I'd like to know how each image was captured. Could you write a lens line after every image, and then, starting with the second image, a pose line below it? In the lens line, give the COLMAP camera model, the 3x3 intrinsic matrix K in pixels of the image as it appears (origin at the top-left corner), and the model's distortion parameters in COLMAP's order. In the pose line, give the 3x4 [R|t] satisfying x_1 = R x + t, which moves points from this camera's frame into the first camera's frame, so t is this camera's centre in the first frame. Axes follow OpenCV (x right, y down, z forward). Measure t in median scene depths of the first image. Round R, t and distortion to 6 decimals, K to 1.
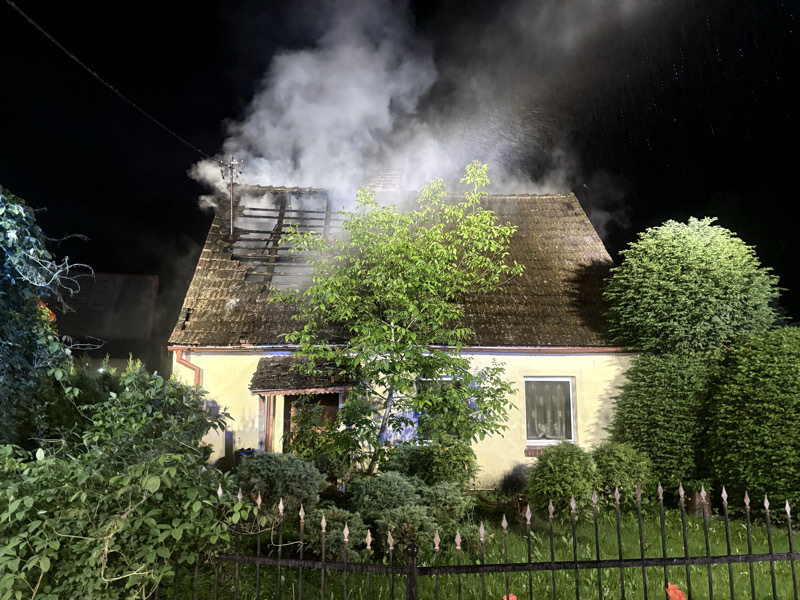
lens RADIAL K [[608.4, 0, 471.2], [0, 608.4, 301.2], [0, 0, 1]] dist [0.083062, -0.112281]
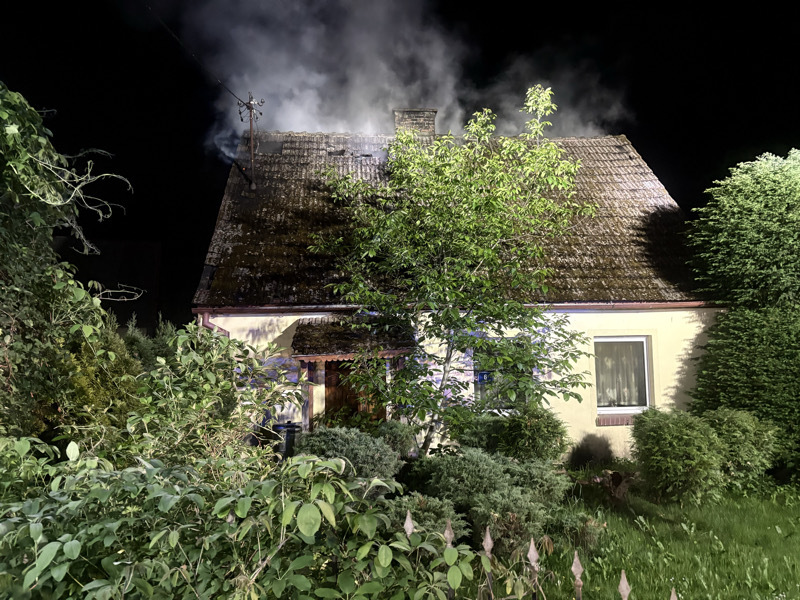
lens RADIAL K [[608.4, 0, 471.2], [0, 608.4, 301.2], [0, 0, 1]] dist [0.083062, -0.112281]
pose [[0.999845, -0.017237, 0.003692, -0.105176], [0.017008, 0.998343, 0.054981, 0.023191], [-0.004634, -0.054910, 0.998481, 0.133306]]
